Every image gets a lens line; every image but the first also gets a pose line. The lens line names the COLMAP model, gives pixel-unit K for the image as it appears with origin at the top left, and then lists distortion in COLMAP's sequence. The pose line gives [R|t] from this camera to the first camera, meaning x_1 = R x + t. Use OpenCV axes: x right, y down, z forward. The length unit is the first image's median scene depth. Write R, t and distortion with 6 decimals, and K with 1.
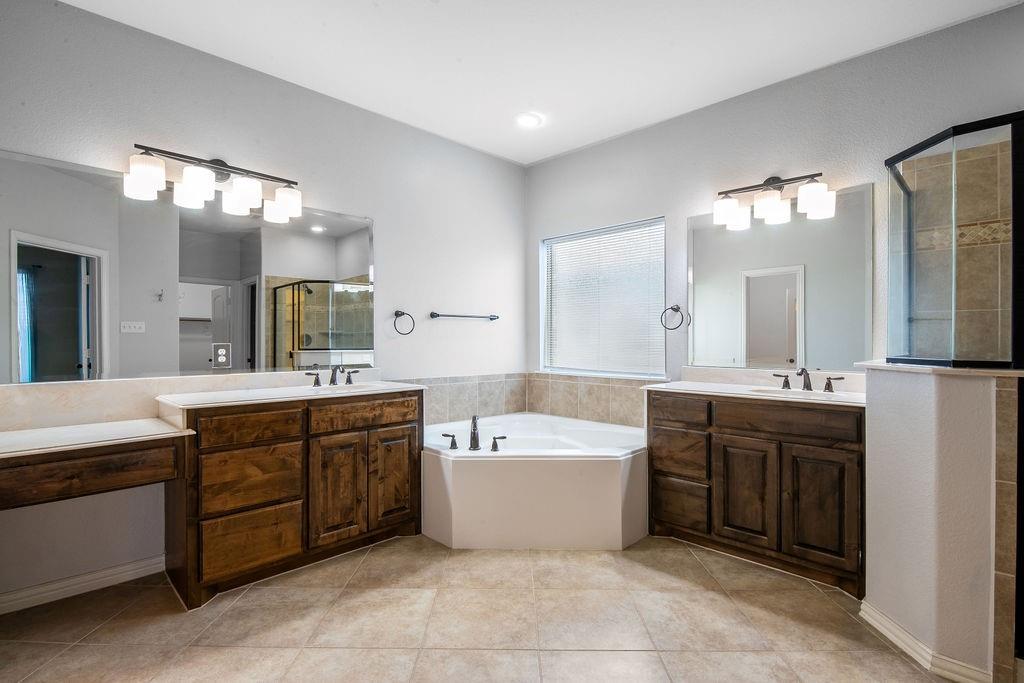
lens RADIAL K [[468.8, 0, 517.0], [0, 468.8, 341.2], [0, 0, 1]] dist [-0.000866, 0.000030]
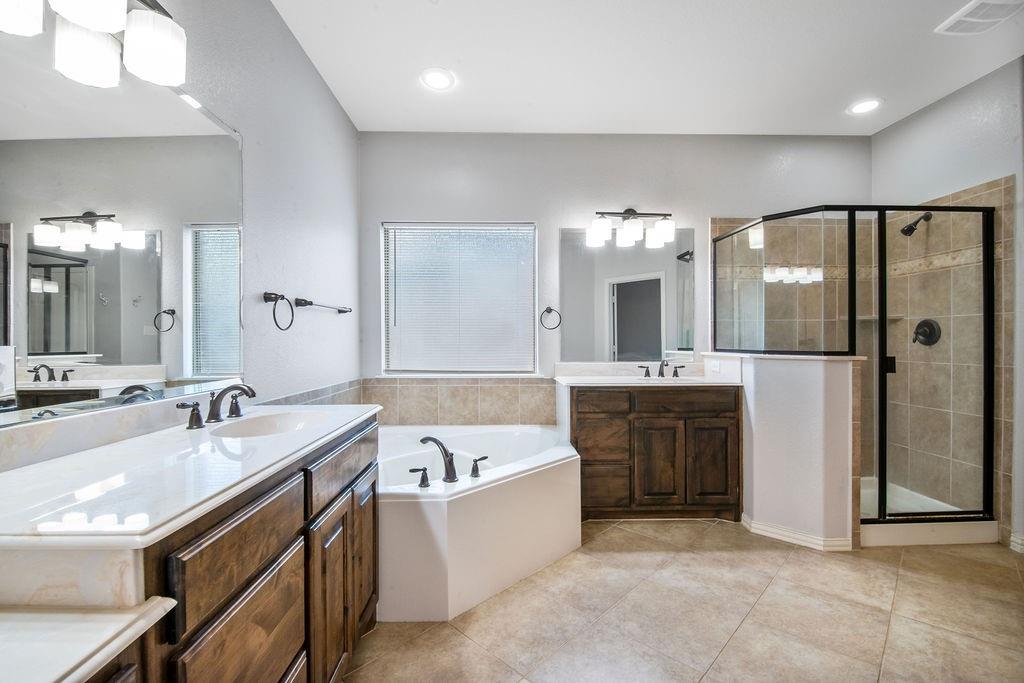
lens RADIAL K [[435.4, 0, 510.4], [0, 435.4, 340.2], [0, 0, 1]] dist [0.003595, -0.001380]
pose [[0.710398, -0.003276, 0.703793, -0.545704], [0.003605, 0.999993, 0.001016, -0.001067], [-0.703791, 0.001815, 0.710405, 0.435813]]
